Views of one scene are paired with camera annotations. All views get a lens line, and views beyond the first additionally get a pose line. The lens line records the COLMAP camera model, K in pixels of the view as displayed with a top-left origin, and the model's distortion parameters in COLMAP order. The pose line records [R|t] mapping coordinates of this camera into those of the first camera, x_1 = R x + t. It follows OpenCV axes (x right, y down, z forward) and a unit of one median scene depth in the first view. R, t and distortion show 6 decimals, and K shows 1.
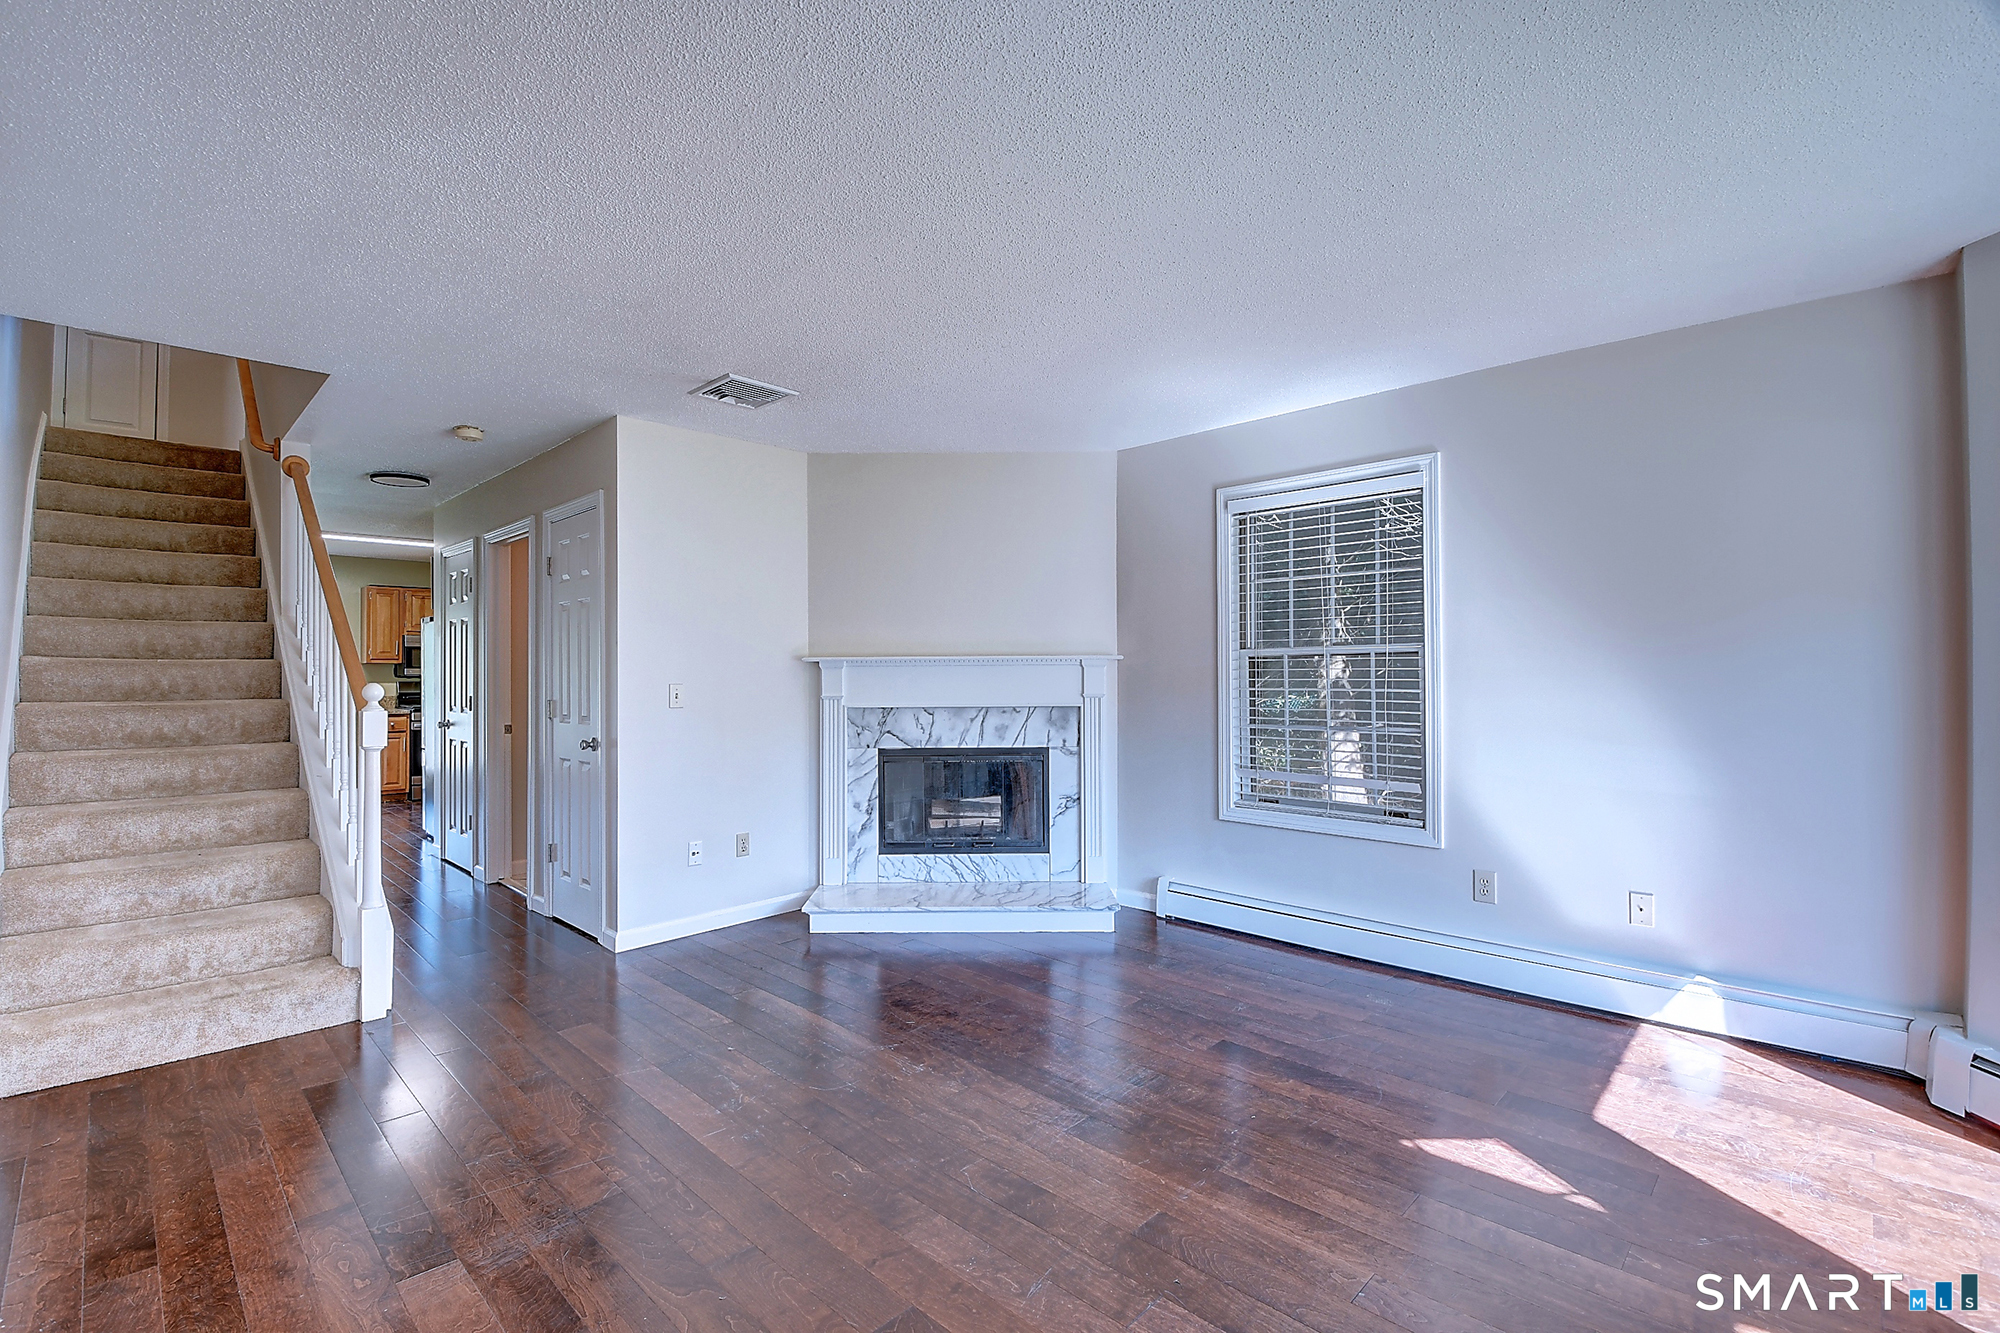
lens RADIAL K [[890.4, 0, 1005.6], [0, 890.4, 670.3], [0, 0, 1]] dist [-0.004467, -0.011490]
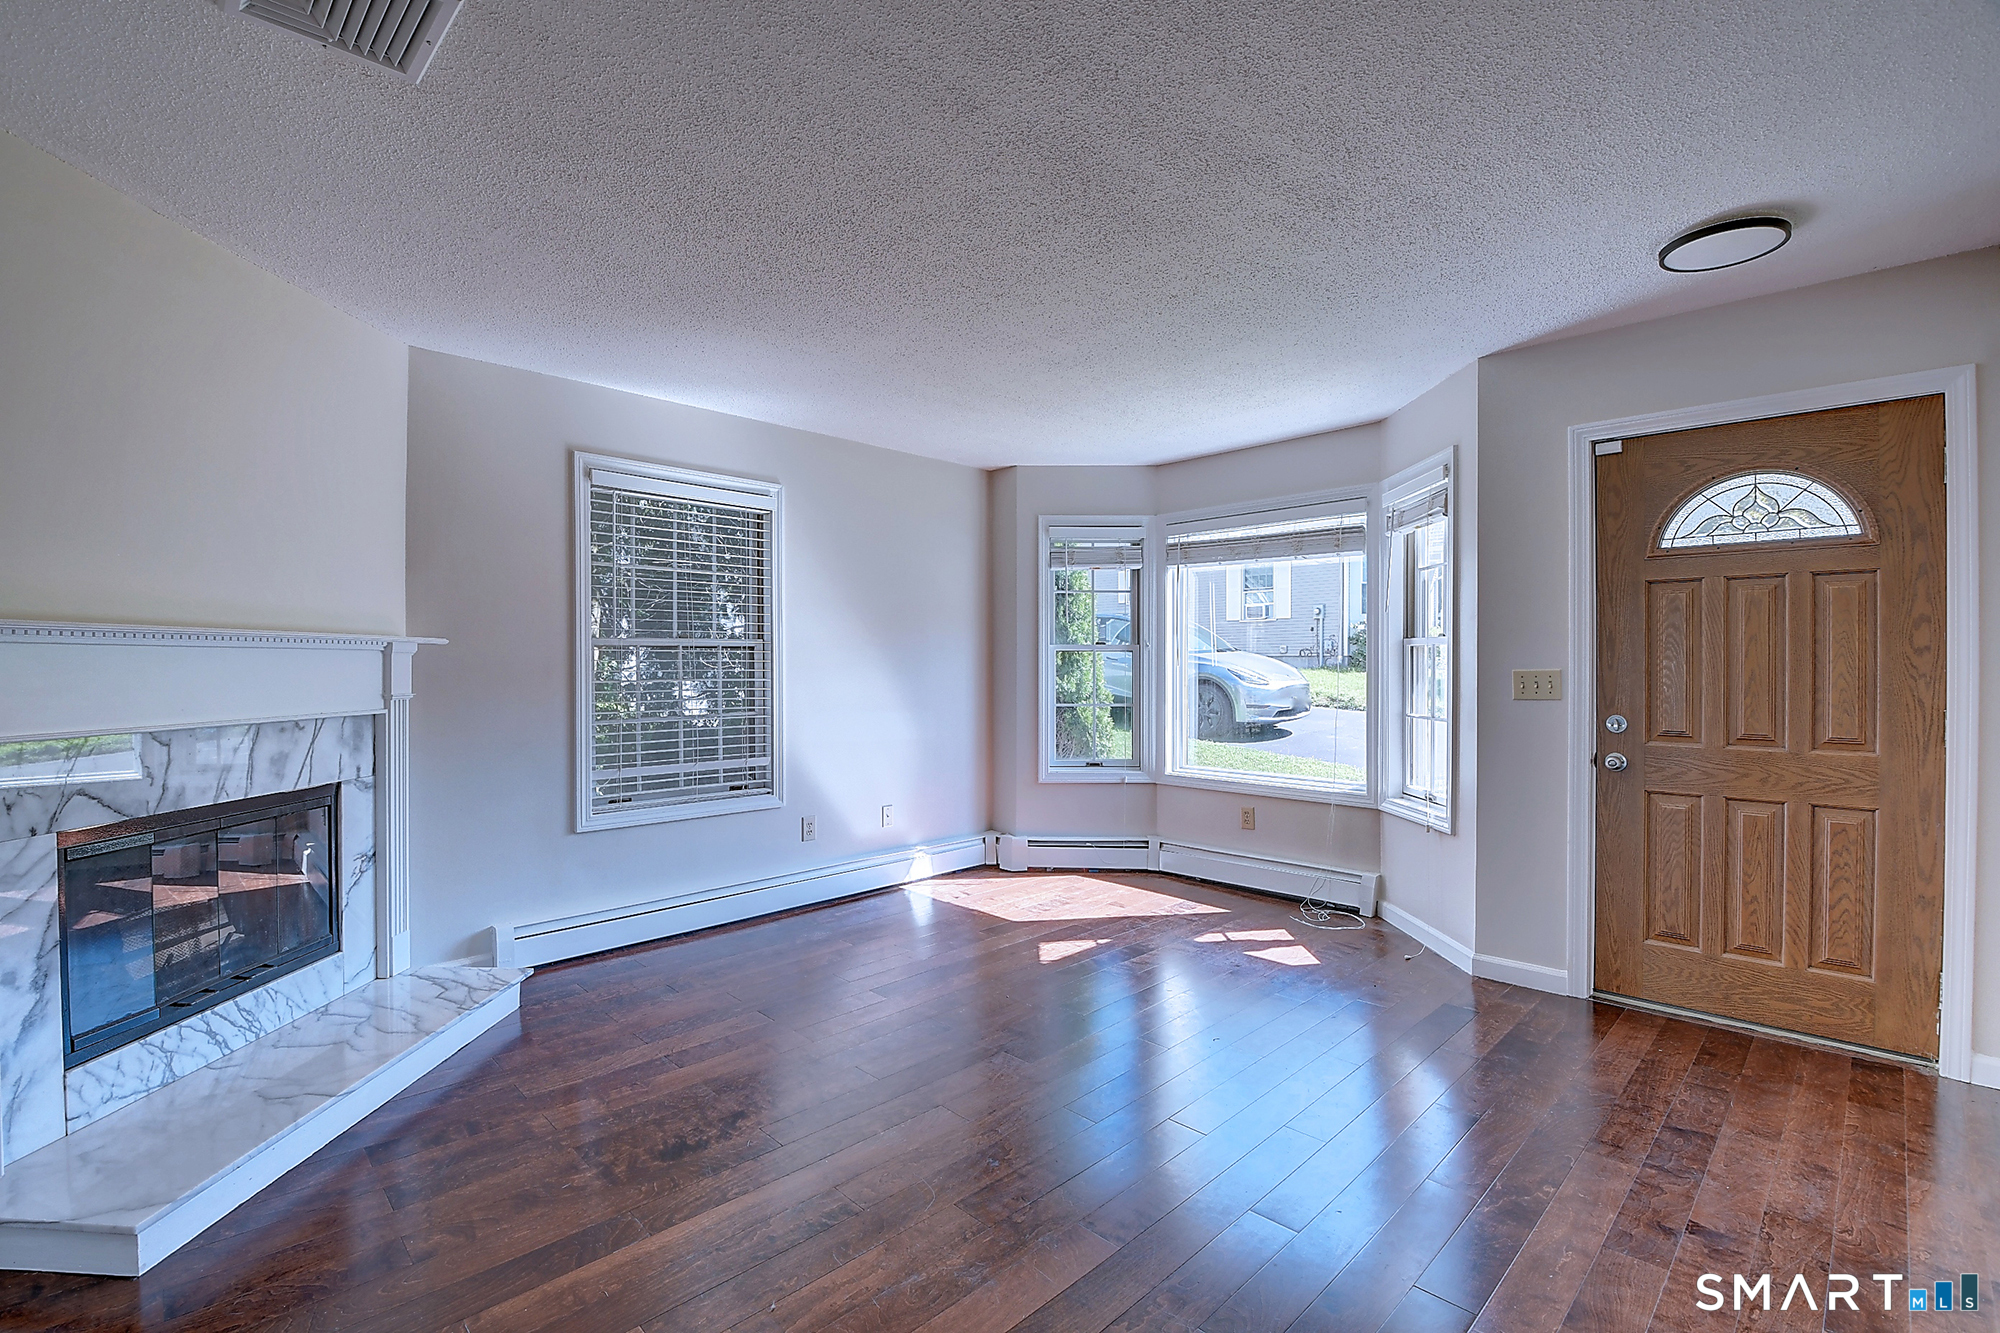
lens RADIAL K [[880.4, 0, 939.1], [0, 880.4, 673.0], [0, 0, 1]] dist [-0.020396, -0.003171]
pose [[0.057041, -0.002395, 0.998369, -0.539388], [0.006615, 0.999976, 0.002021, 0.011025], [-0.998350, 0.006488, 0.057055, 0.542793]]
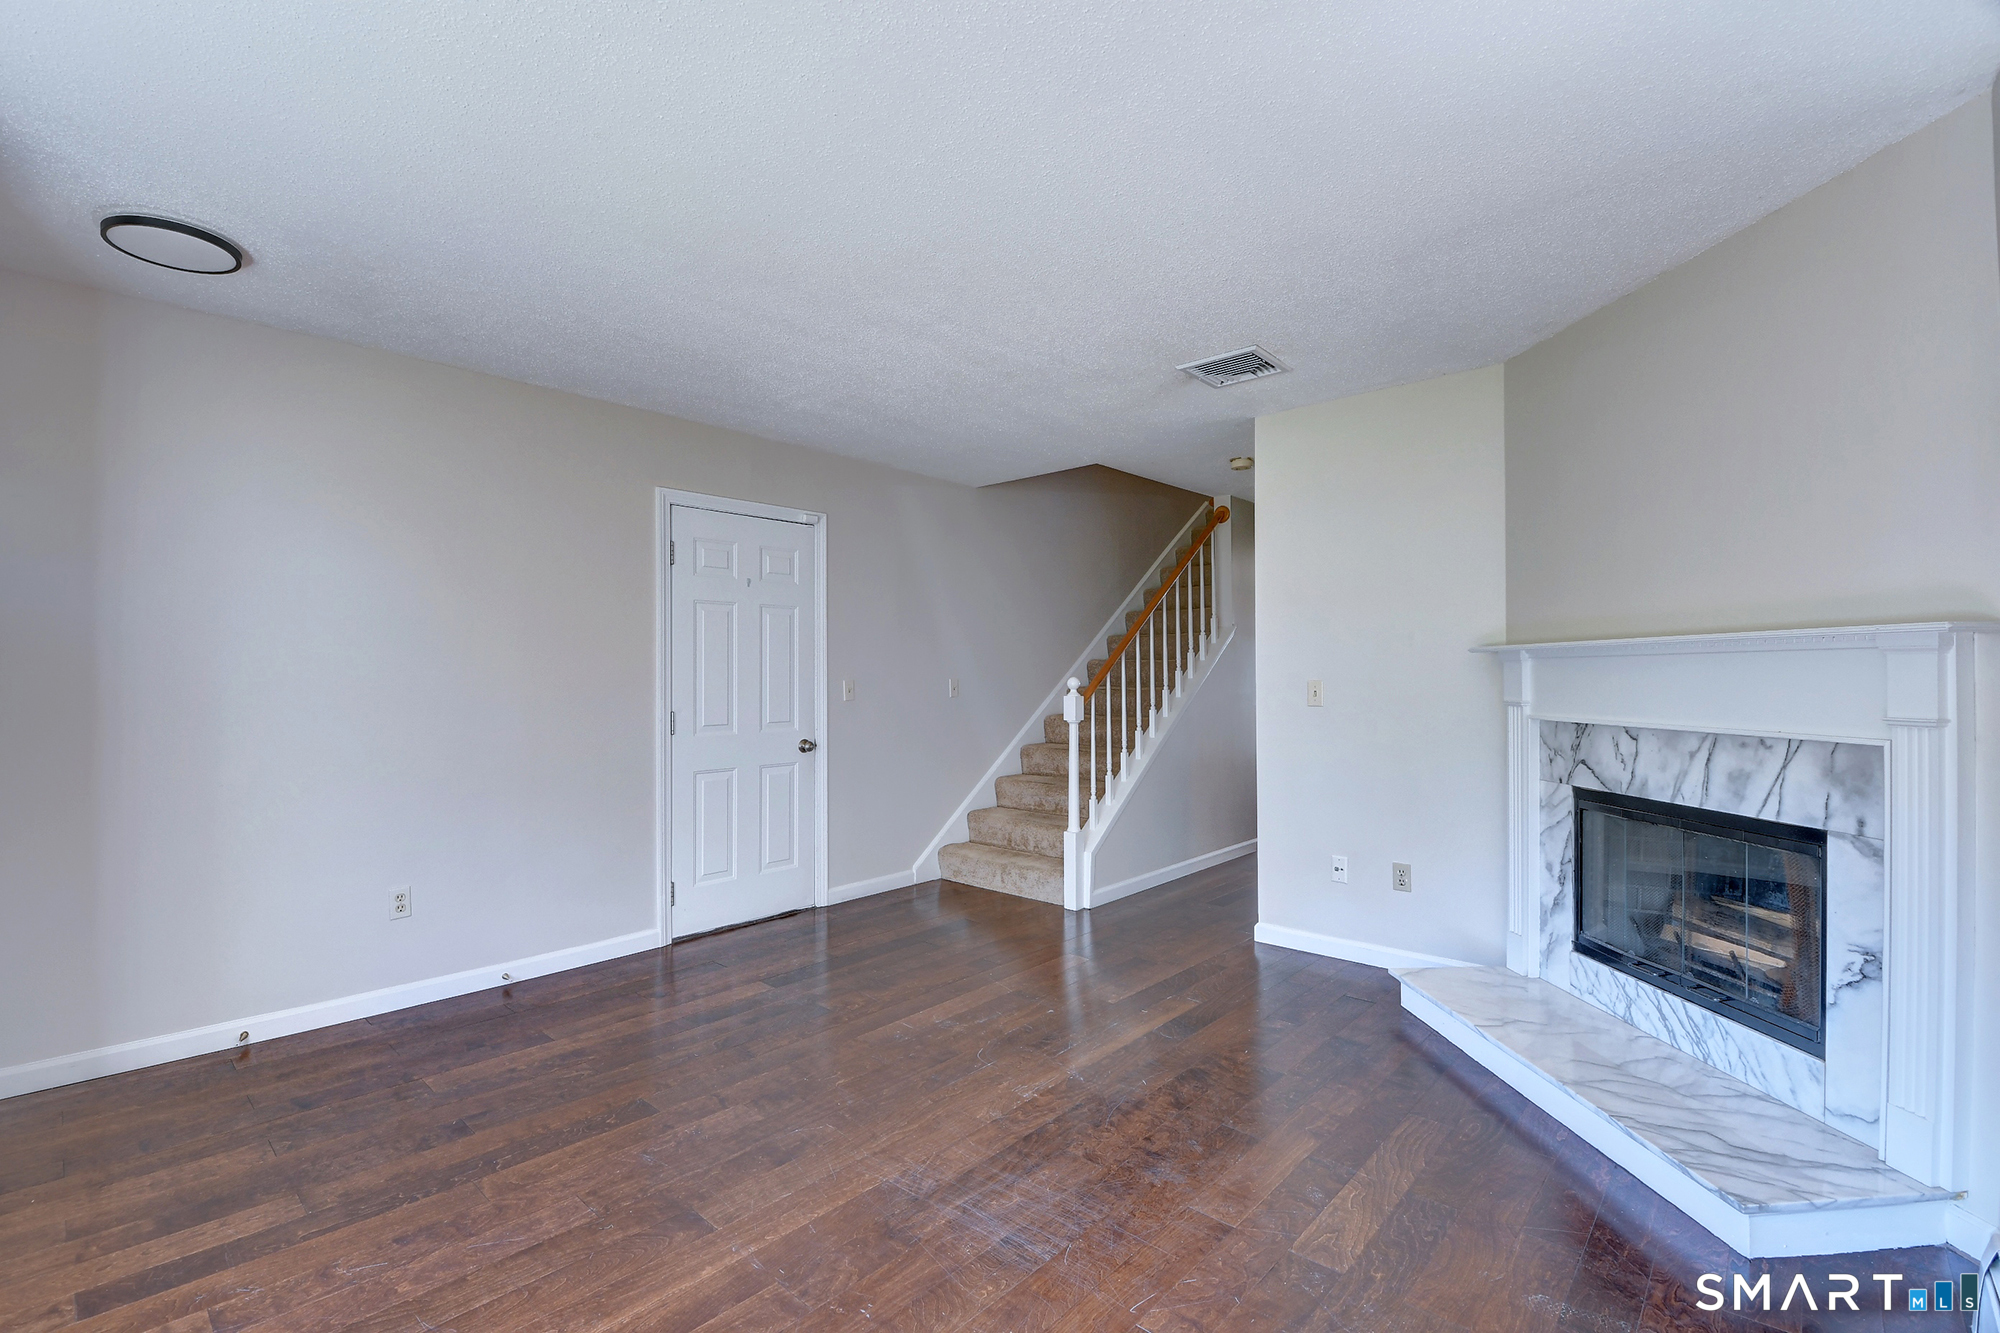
lens RADIAL K [[890.4, 0, 937.6], [0, 890.4, 663.6], [0, 0, 1]] dist [-0.004467, -0.011490]
pose [[0.006170, -0.003089, -0.999976, 0.495119], [0.000753, 0.999995, -0.003084, 0.001149], [0.999981, -0.000734, 0.006172, 0.538840]]
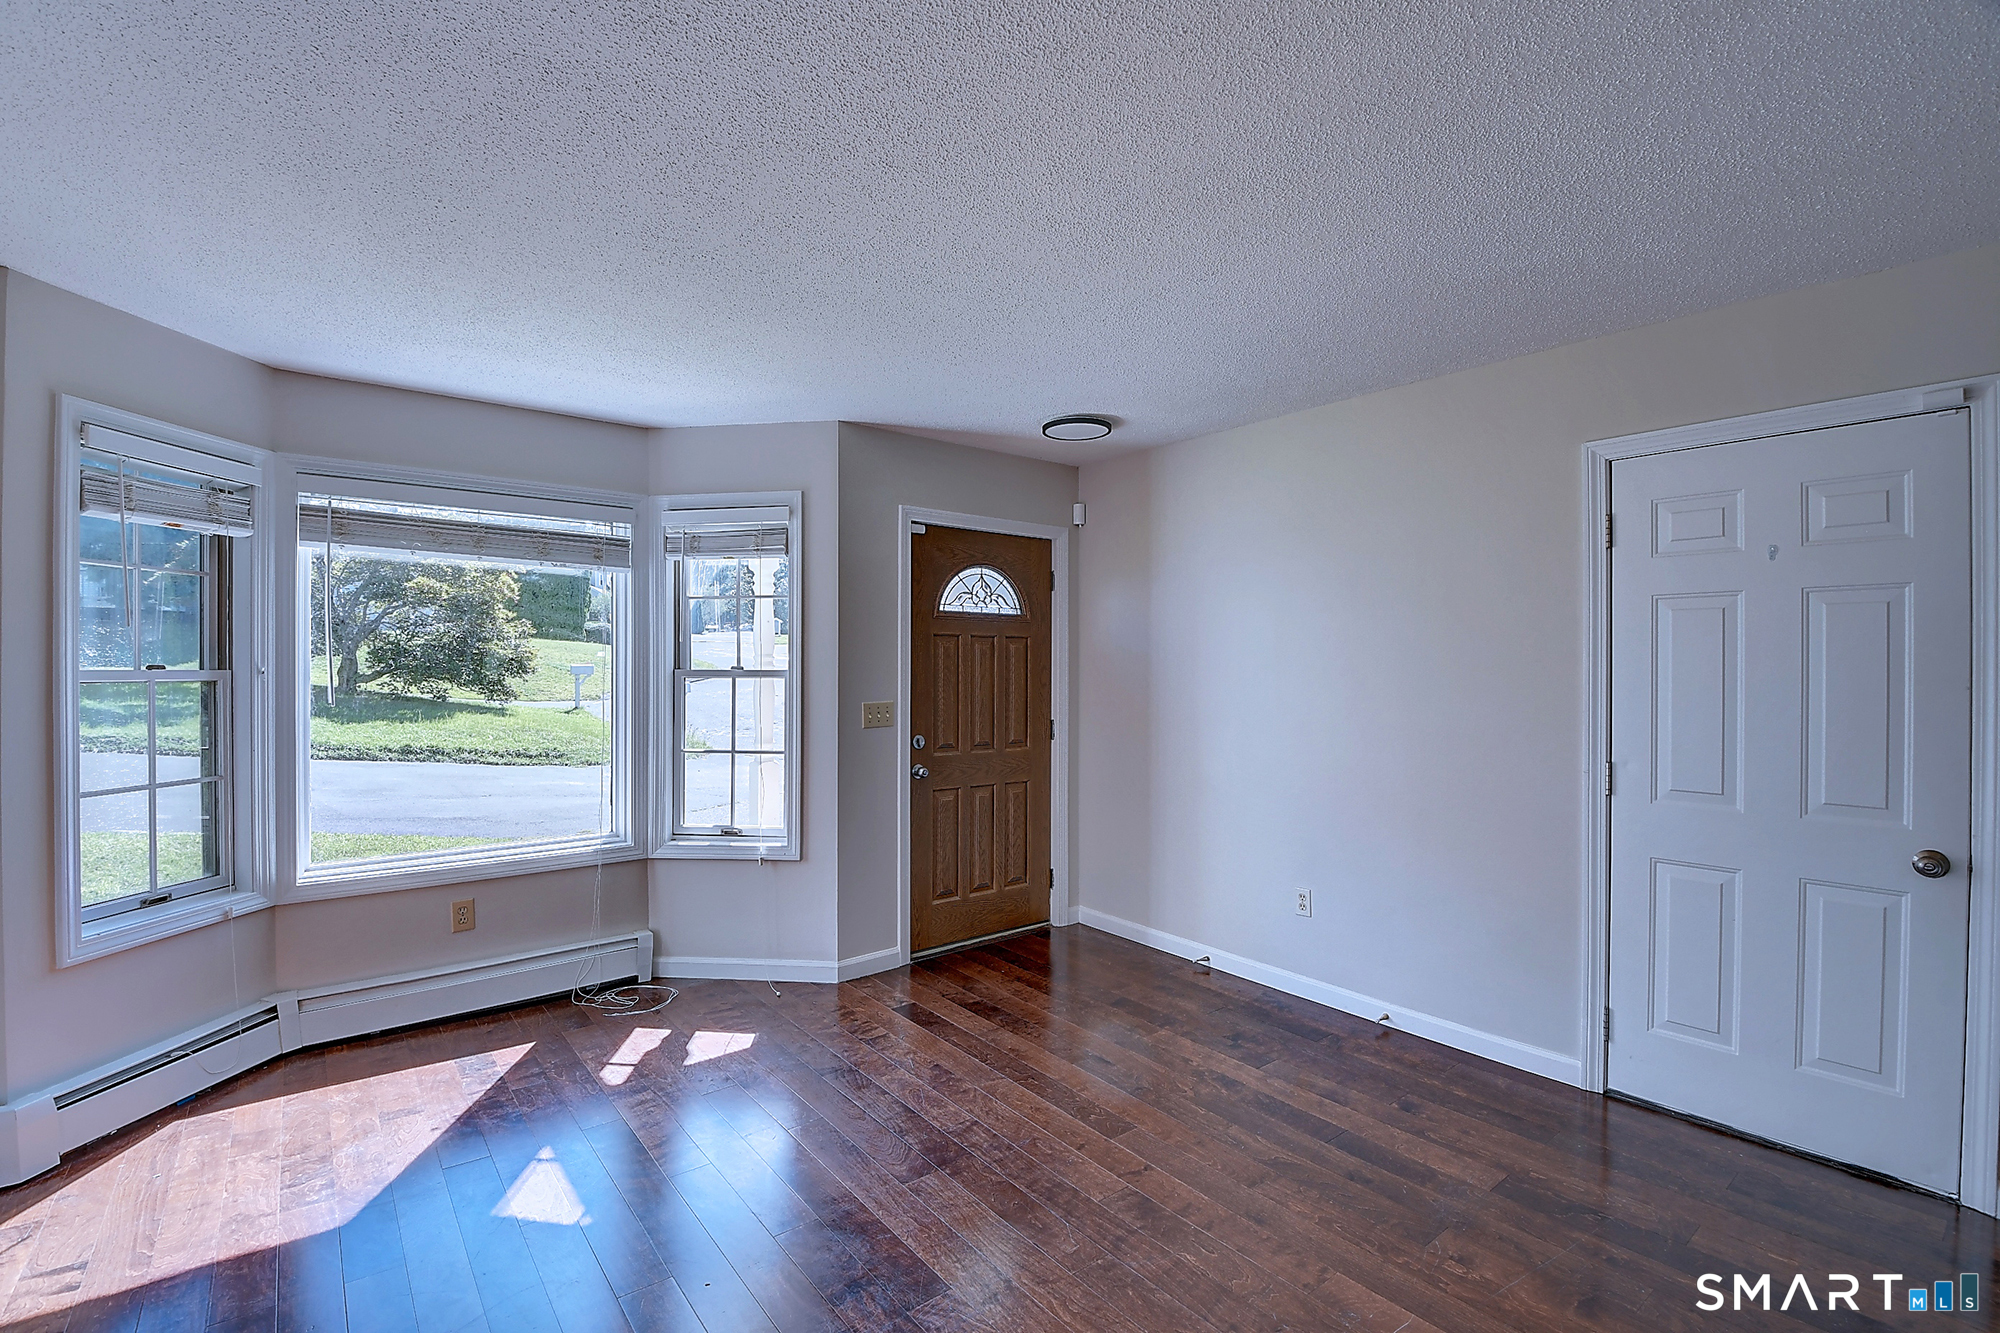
lens RADIAL K [[890.4, 0, 1011.1], [0, 890.4, 666.3], [0, 0, 1]] dist [-0.004467, -0.011490]
pose [[-0.994664, 0.004380, 0.103074, -0.041126], [0.004871, 0.999978, 0.004507, -0.023371], [-0.103052, 0.004985, -0.994663, 0.922556]]
